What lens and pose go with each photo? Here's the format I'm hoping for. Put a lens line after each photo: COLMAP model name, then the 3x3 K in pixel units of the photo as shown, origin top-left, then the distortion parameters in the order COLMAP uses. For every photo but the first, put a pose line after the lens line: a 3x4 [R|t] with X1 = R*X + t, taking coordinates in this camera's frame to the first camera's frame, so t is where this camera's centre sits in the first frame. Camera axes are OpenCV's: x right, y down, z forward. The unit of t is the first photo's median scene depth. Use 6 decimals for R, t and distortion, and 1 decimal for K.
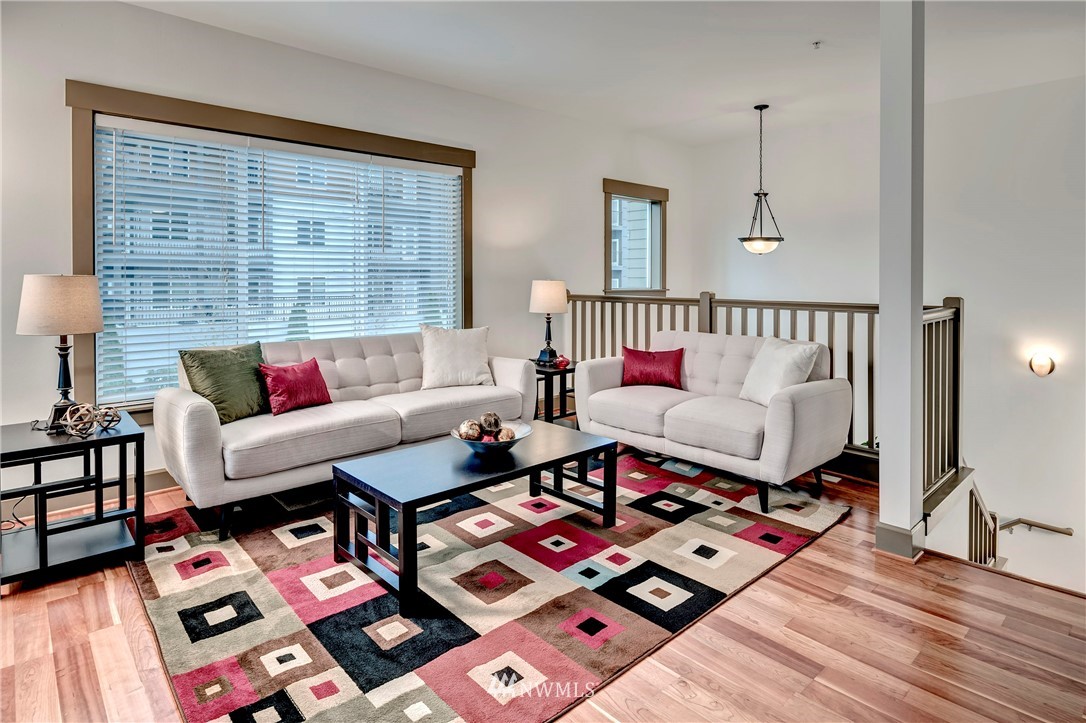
lens RADIAL K [[591.3, 0, 540.0], [0, 591.3, 286.1], [0, 0, 1]] dist [-0.003163, -0.001085]
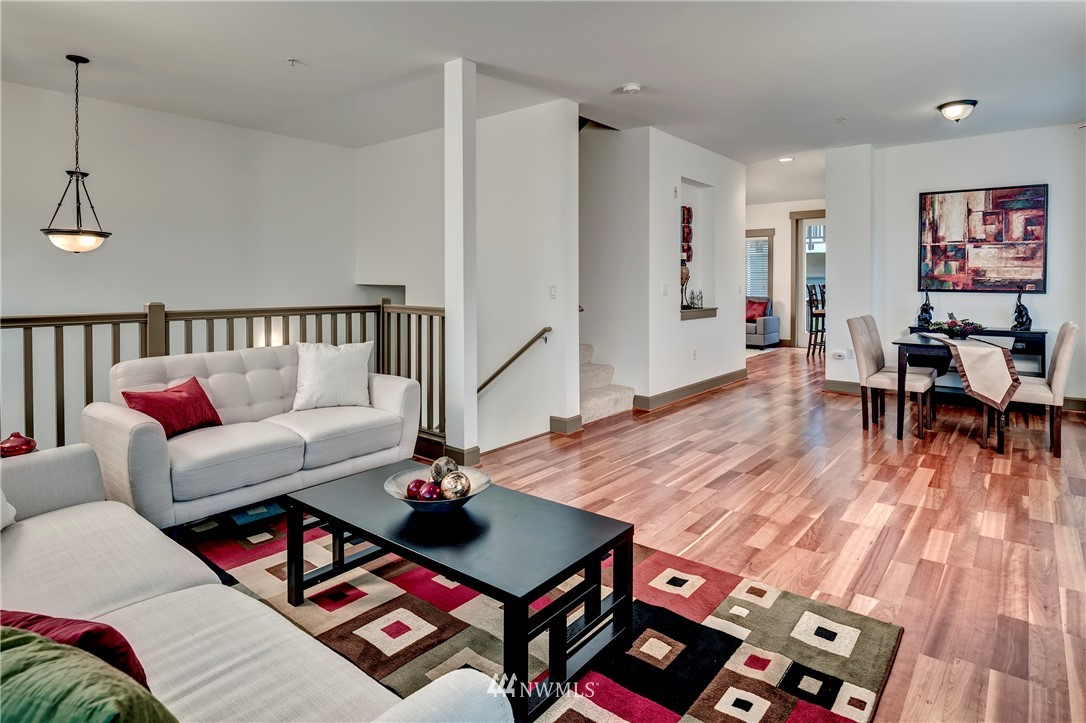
lens RADIAL K [[590.1, 0, 543.6], [0, 590.1, 303.8], [0, 0, 1]] dist [-0.000505, -0.000188]
pose [[-0.148978, -0.036100, 0.988181, -0.884441], [0.010760, 0.999215, 0.038125, -0.021504], [-0.988782, 0.016312, -0.148473, 0.997903]]
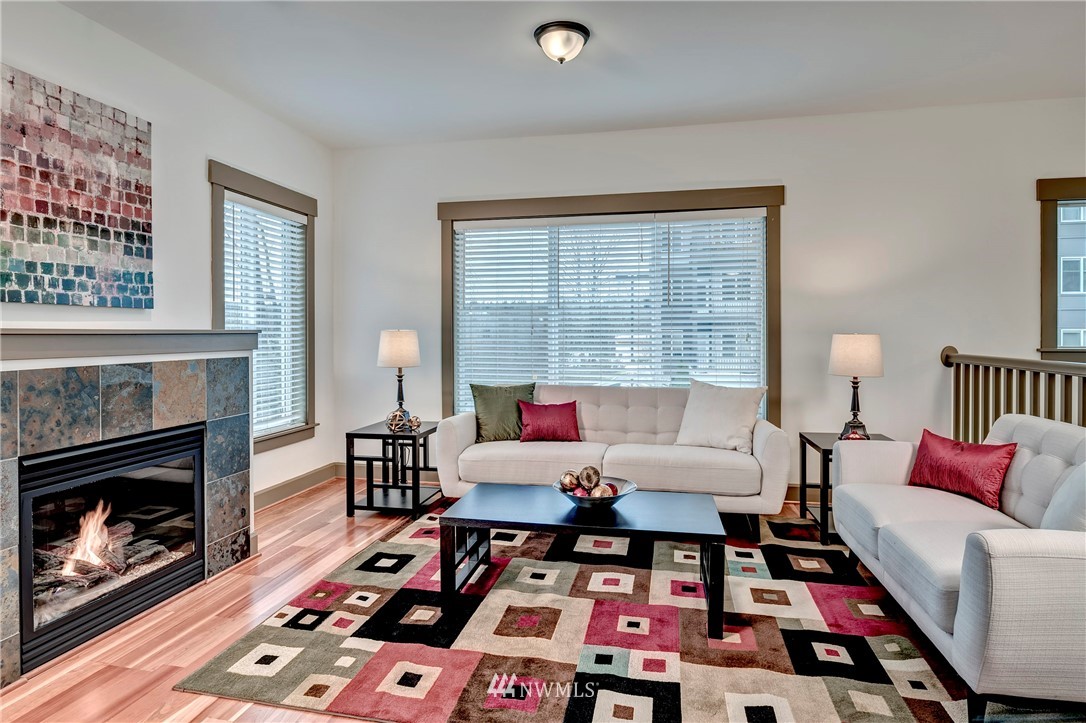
lens RADIAL K [[589.6, 0, 540.7], [0, 589.6, 335.1], [0, 0, 1]] dist [0.001627, 0.000371]
pose [[0.586075, 0.002582, -0.810253, 0.677377], [-0.009249, 0.999951, -0.003503, -0.002443], [0.810204, 0.009547, 0.586070, 0.353345]]
